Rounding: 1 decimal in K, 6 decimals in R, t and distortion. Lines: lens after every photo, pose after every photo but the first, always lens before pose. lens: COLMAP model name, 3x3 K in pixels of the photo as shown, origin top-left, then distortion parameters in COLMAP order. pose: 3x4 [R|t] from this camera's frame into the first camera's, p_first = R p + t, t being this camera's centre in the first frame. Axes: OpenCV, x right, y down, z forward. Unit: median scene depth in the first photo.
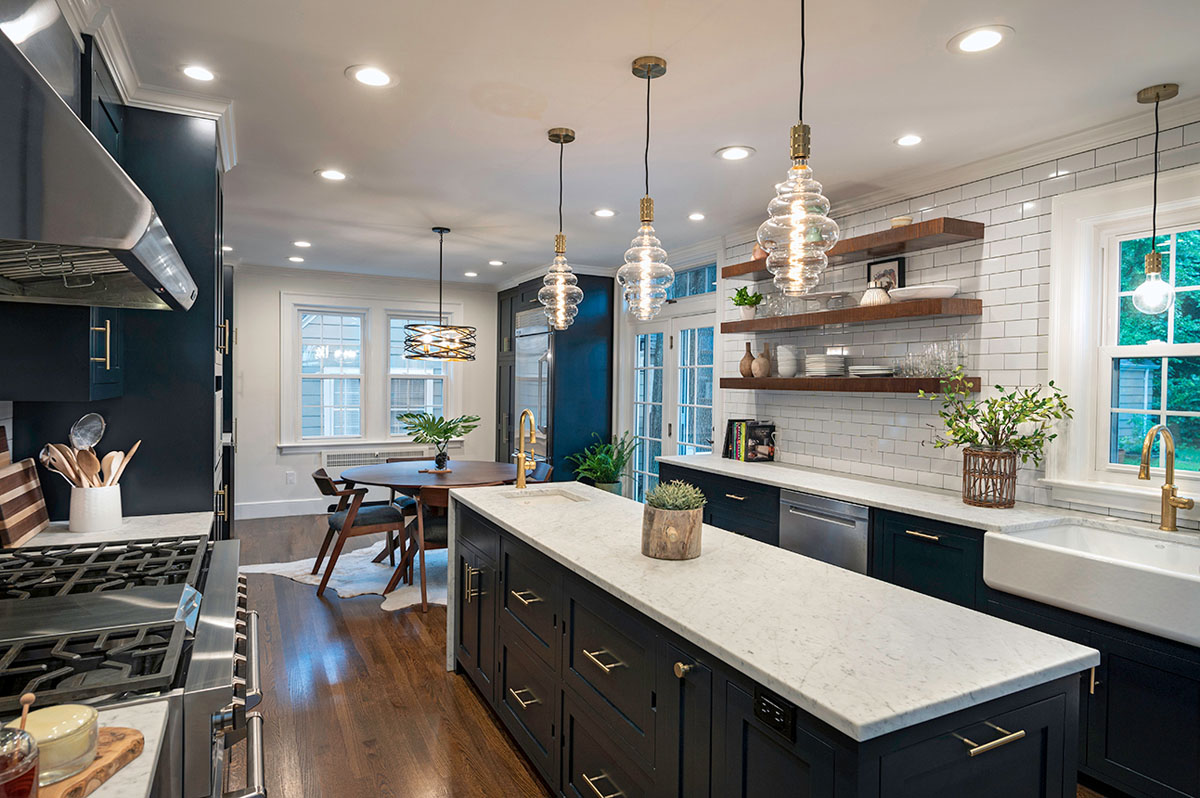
lens RADIAL K [[695.8, 0, 609.0], [0, 695.8, 403.9], [0, 0, 1]] dist [0.000366, 0.000375]
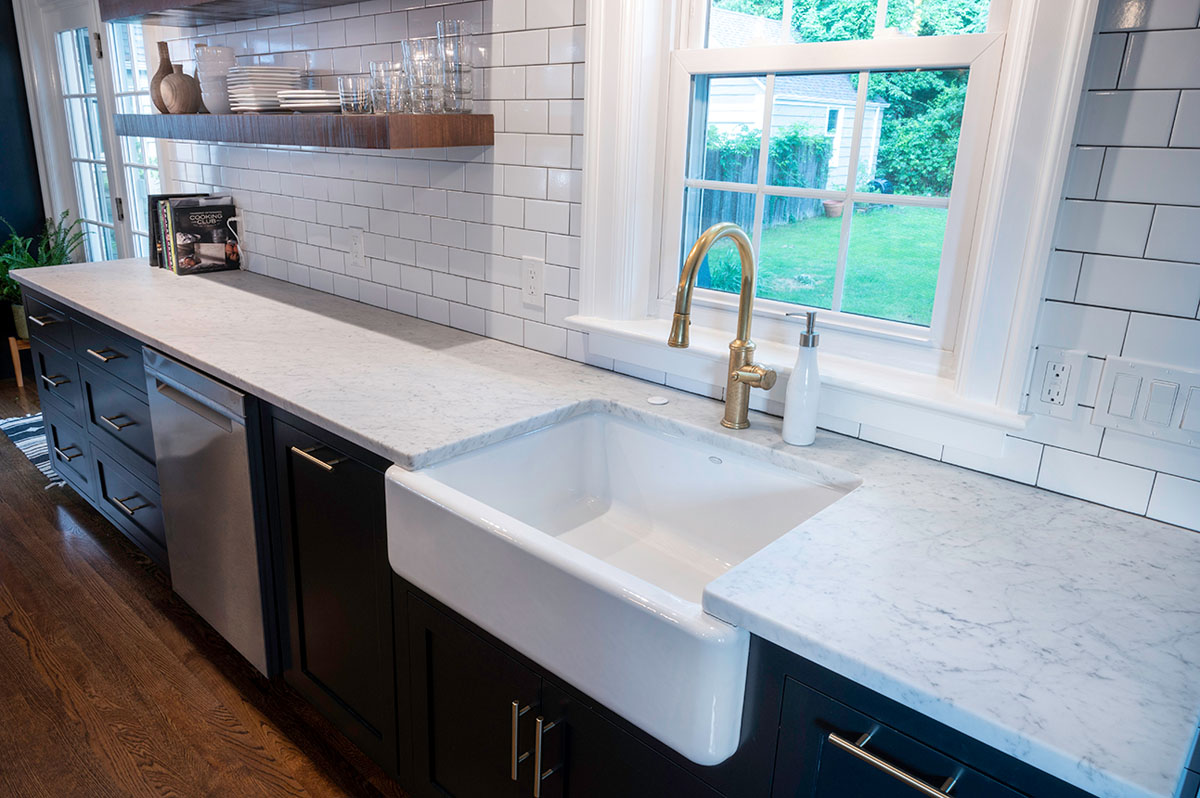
lens RADIAL K [[831.0, 0, 597.7], [0, 831.0, 379.1], [0, 0, 1]] dist [-0.003348, -0.000156]
pose [[0.942771, -0.095276, 0.319538, 0.291181], [0.006424, 0.963320, 0.268278, -0.010880], [-0.333378, -0.250872, 0.908803, 0.275285]]
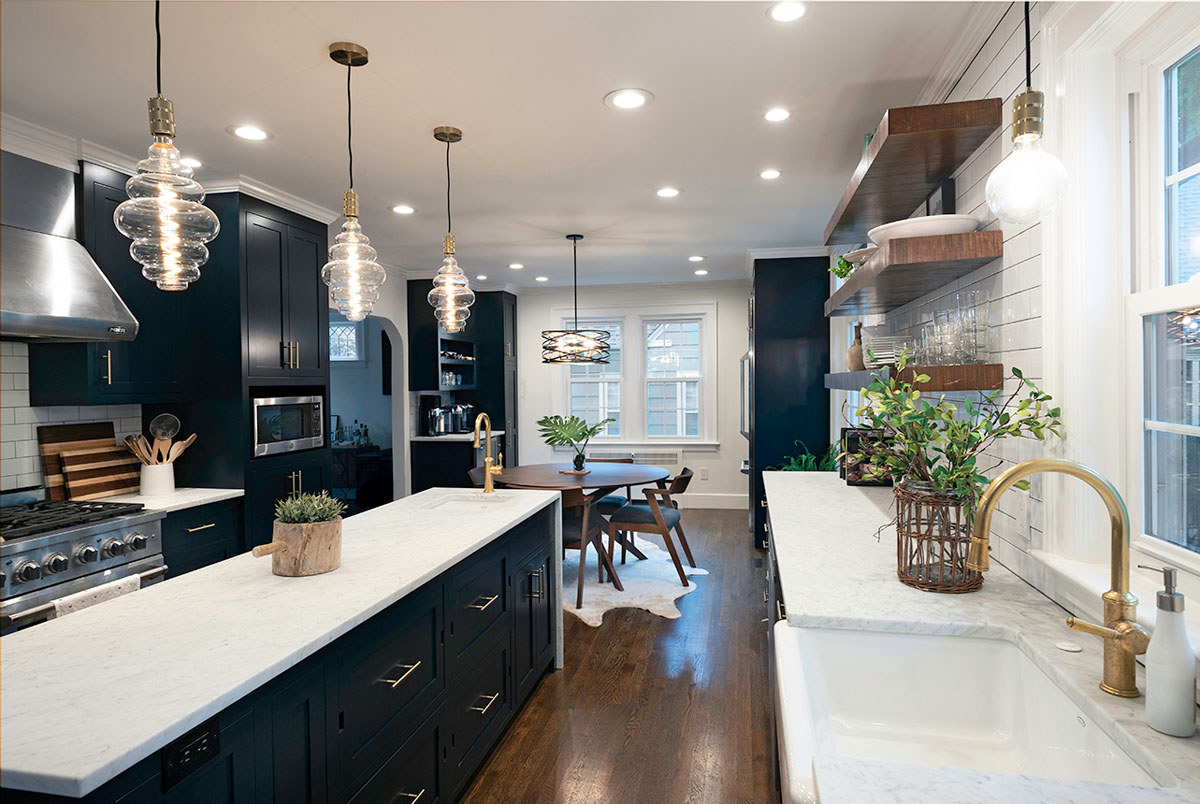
lens RADIAL K [[698.3, 0, 600.0], [0, 698.3, 402.0], [0, 0, 1]] dist [0.018855, 0.000922]
pose [[0.769737, -0.002205, -0.638358, 0.474828], [-0.000730, 0.999990, -0.004334, -0.003038], [0.638361, 0.003802, 0.769728, 0.247409]]
